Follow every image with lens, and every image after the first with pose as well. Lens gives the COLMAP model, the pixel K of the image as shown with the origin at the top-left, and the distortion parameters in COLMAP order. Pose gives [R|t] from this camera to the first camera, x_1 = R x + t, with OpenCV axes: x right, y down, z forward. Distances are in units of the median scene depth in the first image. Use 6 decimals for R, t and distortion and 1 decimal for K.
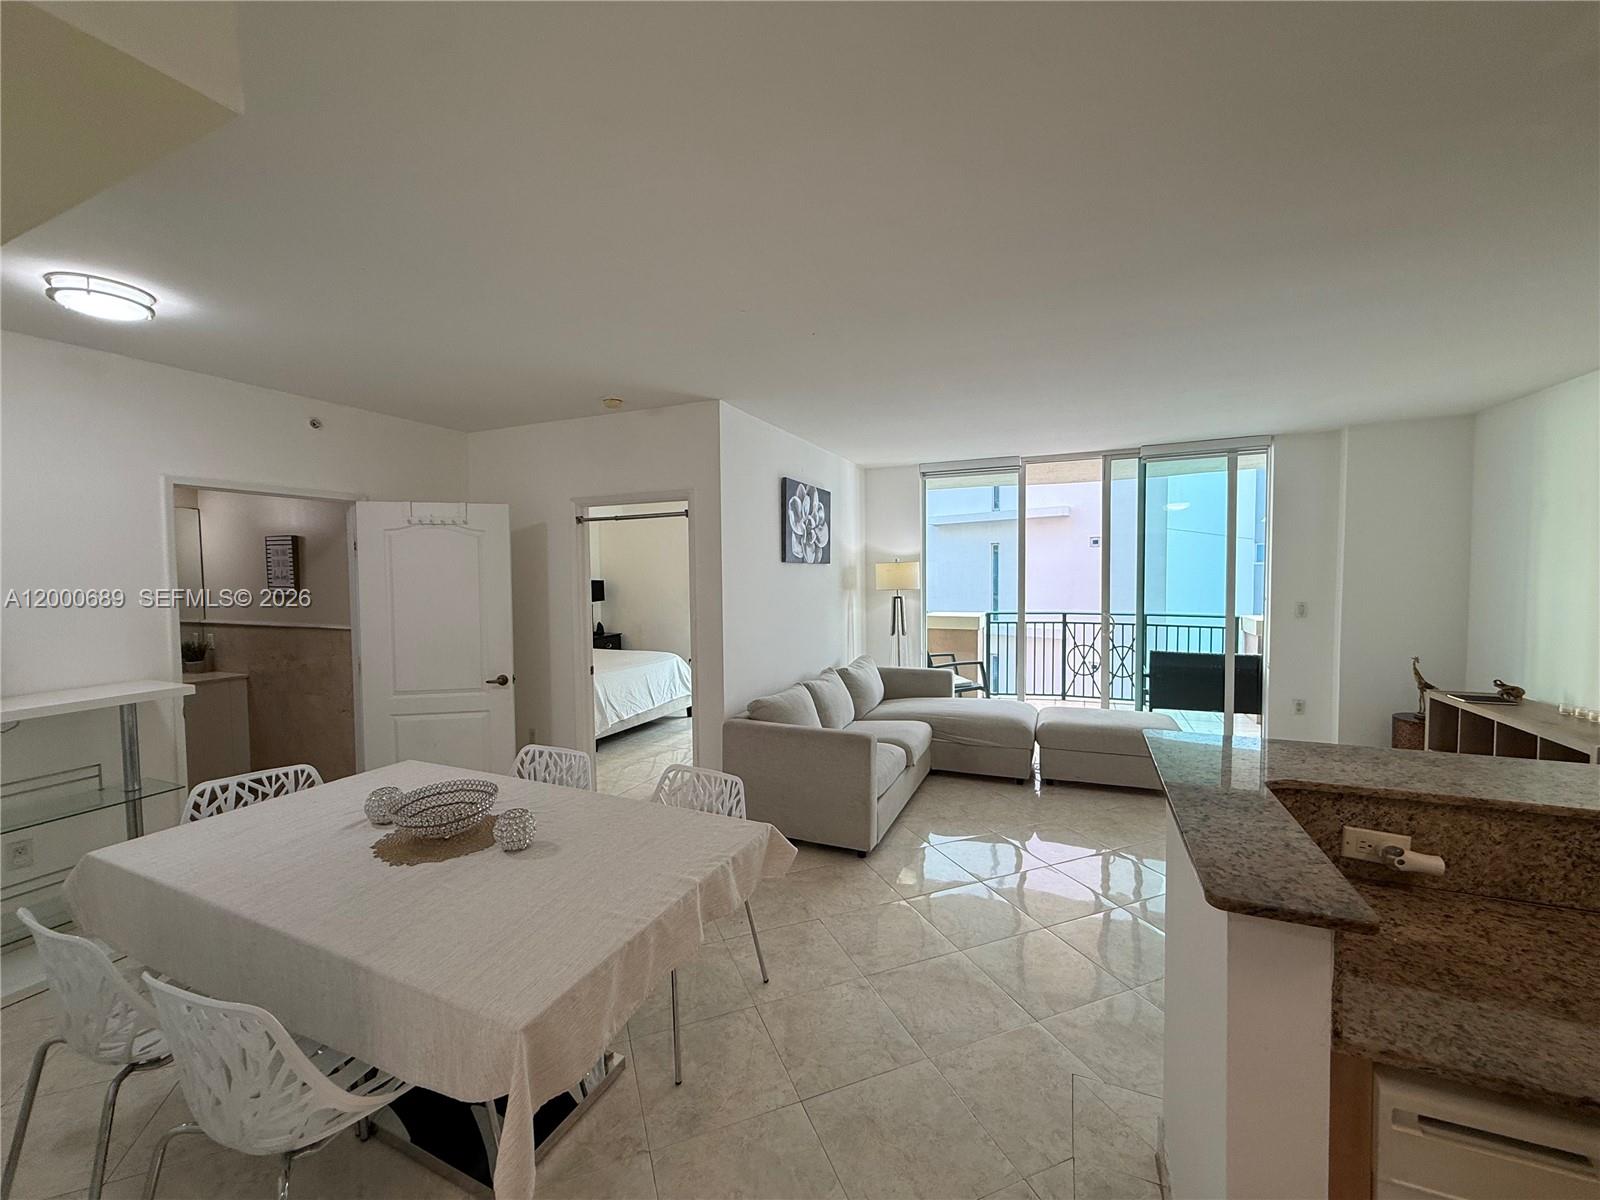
lens RADIAL K [[636.6, 0, 796.8], [0, 636.6, 598.2], [0, 0, 1]] dist [0.001100, -0.000308]
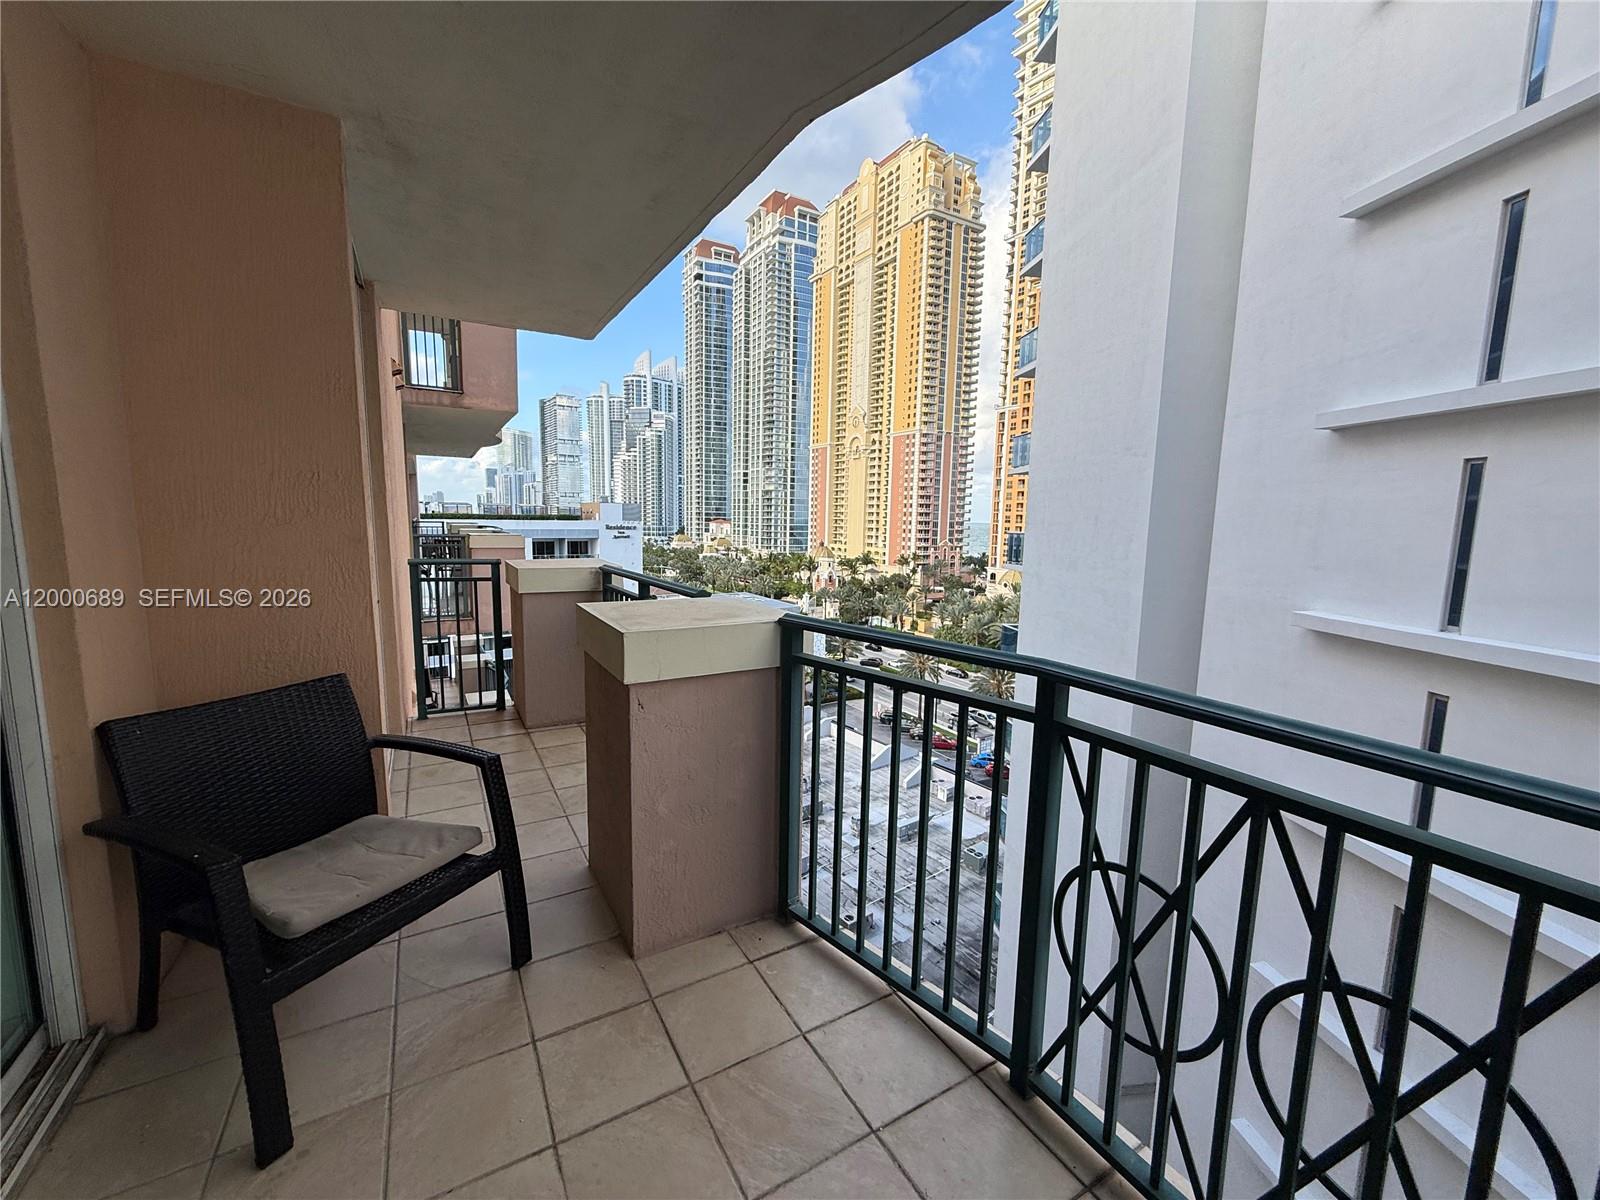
lens RADIAL K [[636.6, 0, 796.8], [0, 636.6, 598.2], [0, 0, 1]] dist [0.001100, -0.000308]
pose [[0.806213, 0.100258, -0.583068, 0.720953], [-0.052264, 0.993753, 0.098608, -0.020445], [0.589312, -0.049026, 0.806416, 1.240497]]
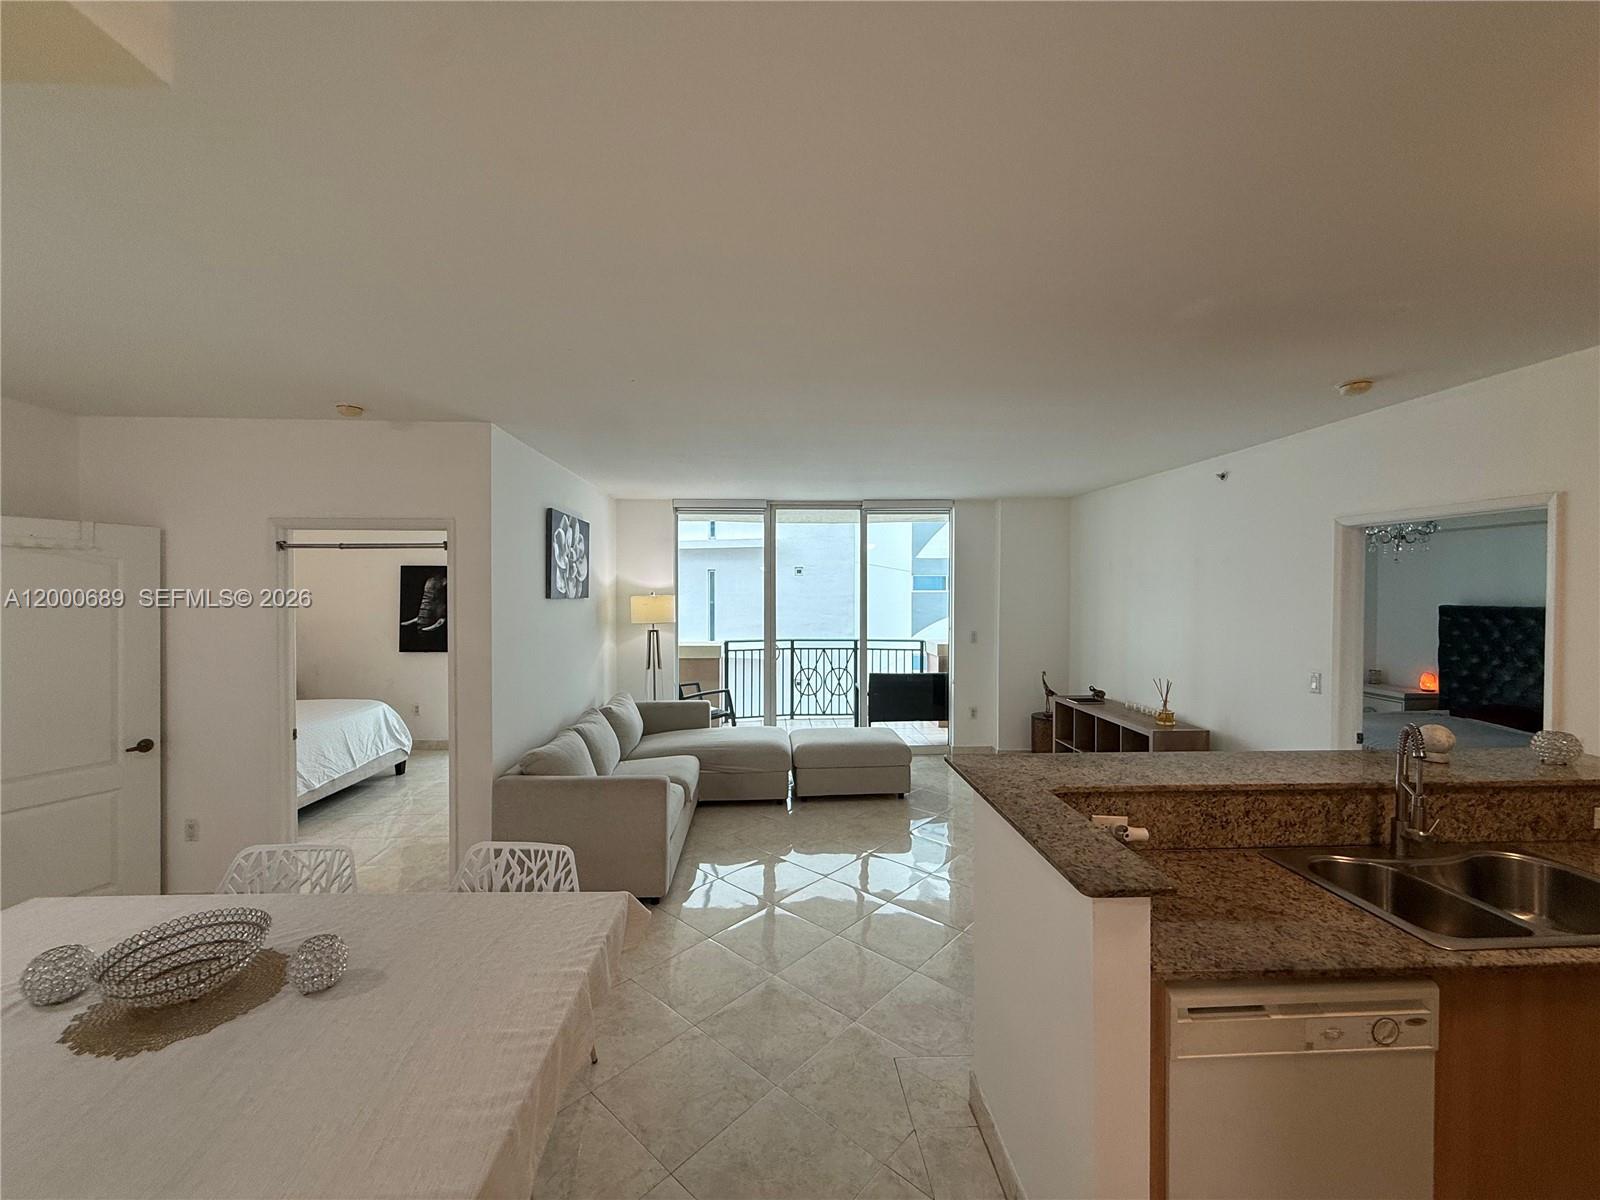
lens RADIAL K [[636.6, 0, 796.8], [0, 636.6, 598.2], [0, 0, 1]] dist [0.001100, -0.000308]
pose [[0.896142, 0.006305, 0.443723, -0.099099], [0.008158, 0.999496, -0.030677, -0.023565], [-0.443693, 0.031111, 0.895639, 0.004120]]
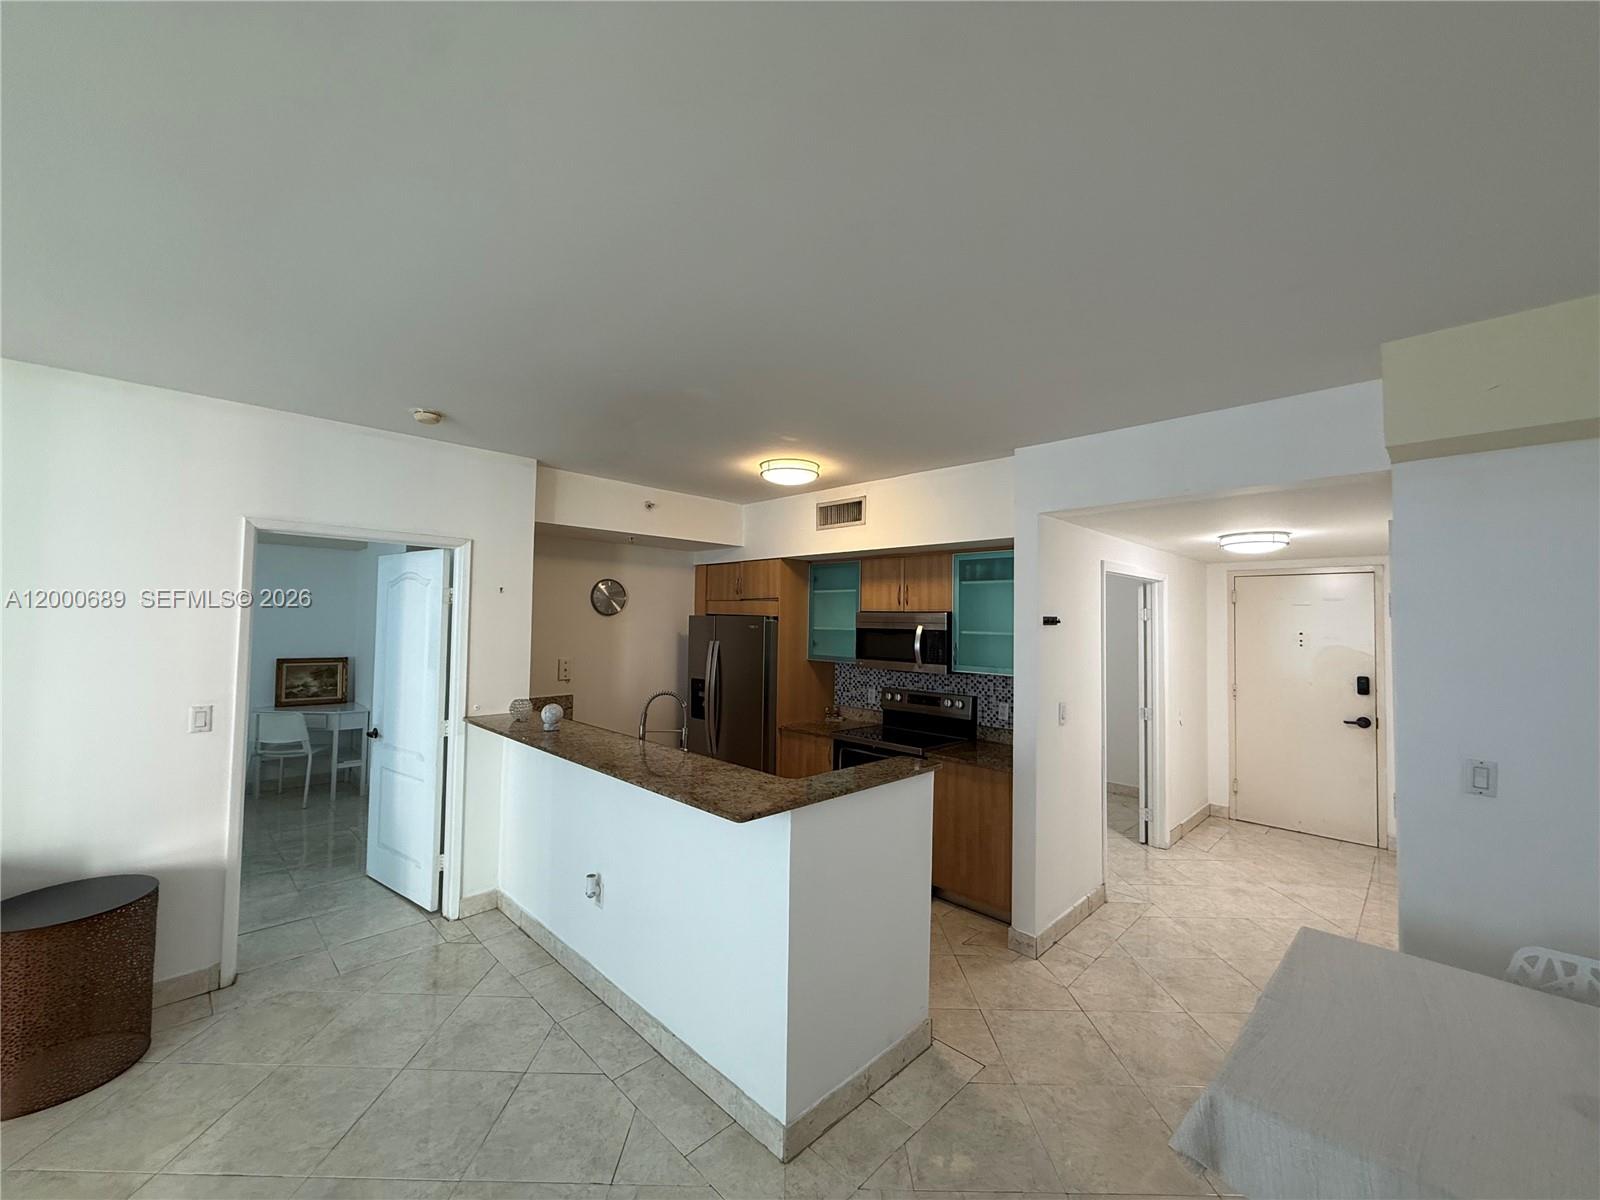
lens RADIAL K [[636.6, 0, 796.8], [0, 636.6, 598.2], [0, 0, 1]] dist [0.001100, -0.000308]
pose [[-0.929896, 0.010324, 0.367678, 0.041060], [0.011652, 0.999931, 0.001393, -0.046871], [-0.367639, 0.005579, -0.929952, 0.702203]]
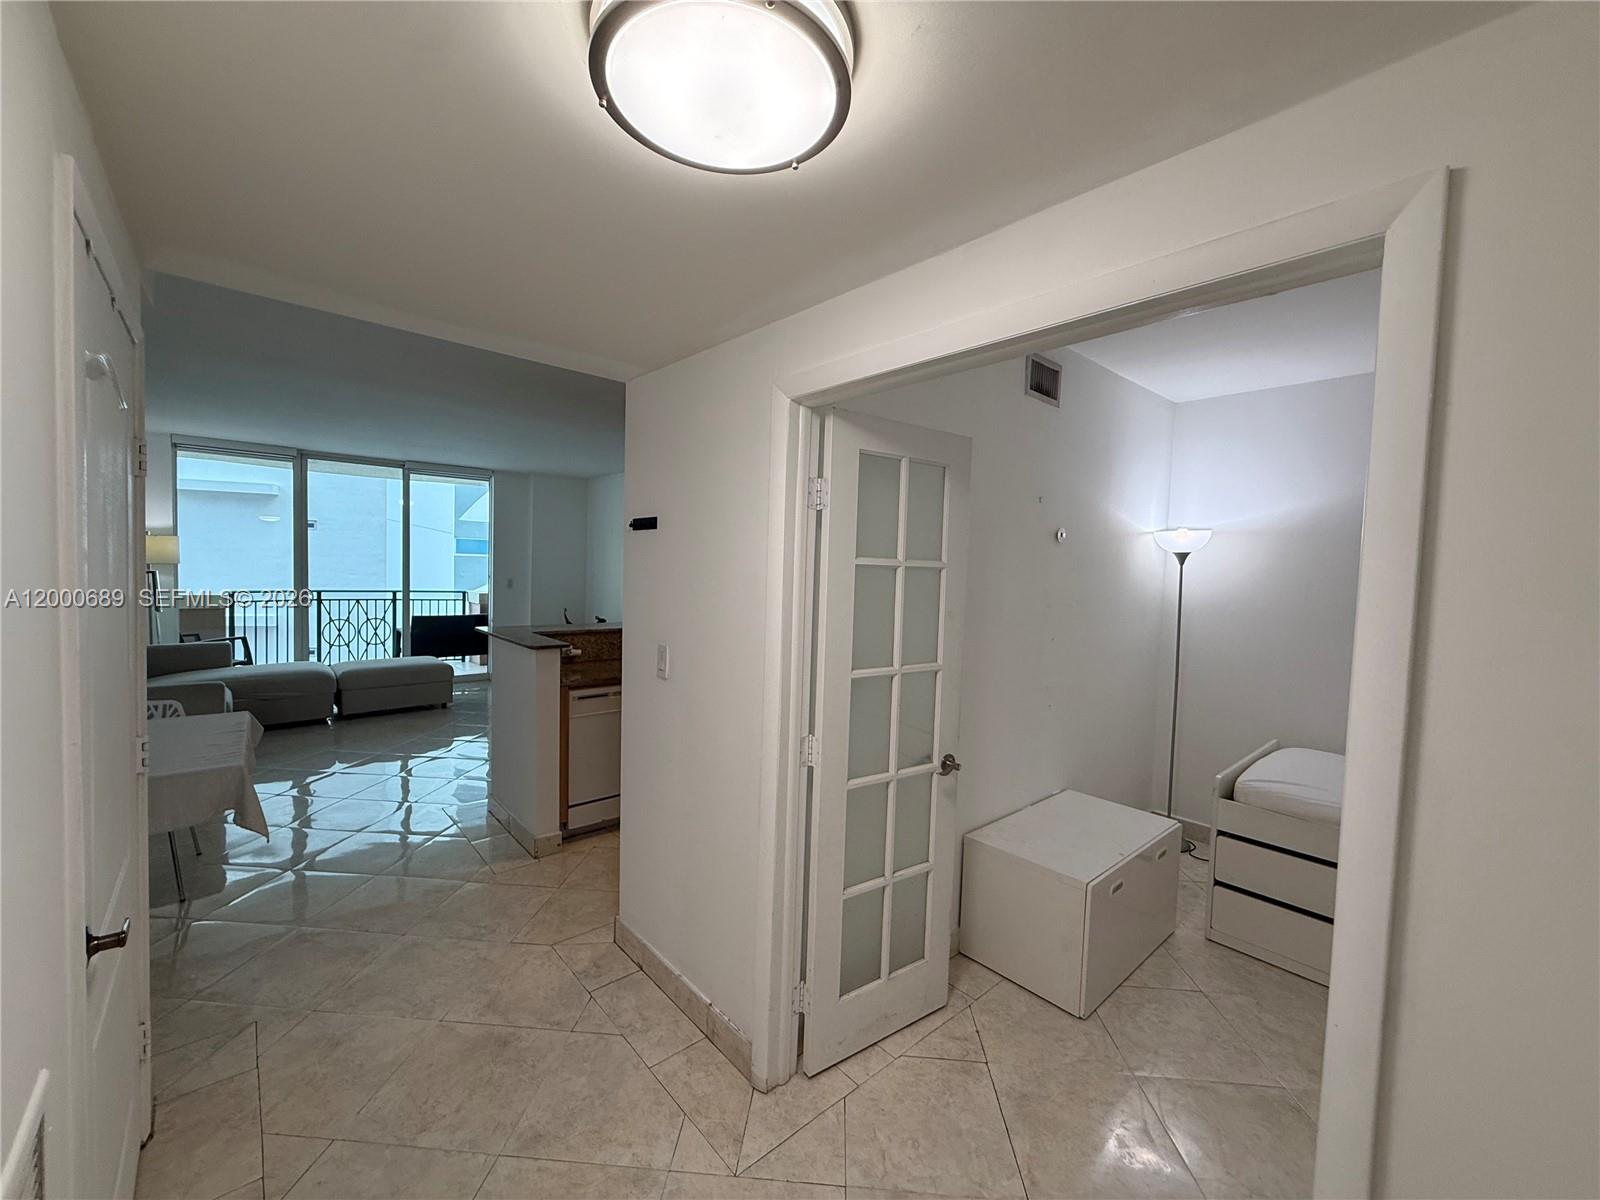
lens RADIAL K [[636.6, 0, 796.8], [0, 636.6, 598.2], [0, 0, 1]] dist [0.001100, -0.000308]
pose [[0.425079, -0.018615, 0.904965, -0.344066], [0.003803, 0.999816, 0.018780, 0.027973], [-0.905148, -0.004542, 0.425072, -0.325869]]
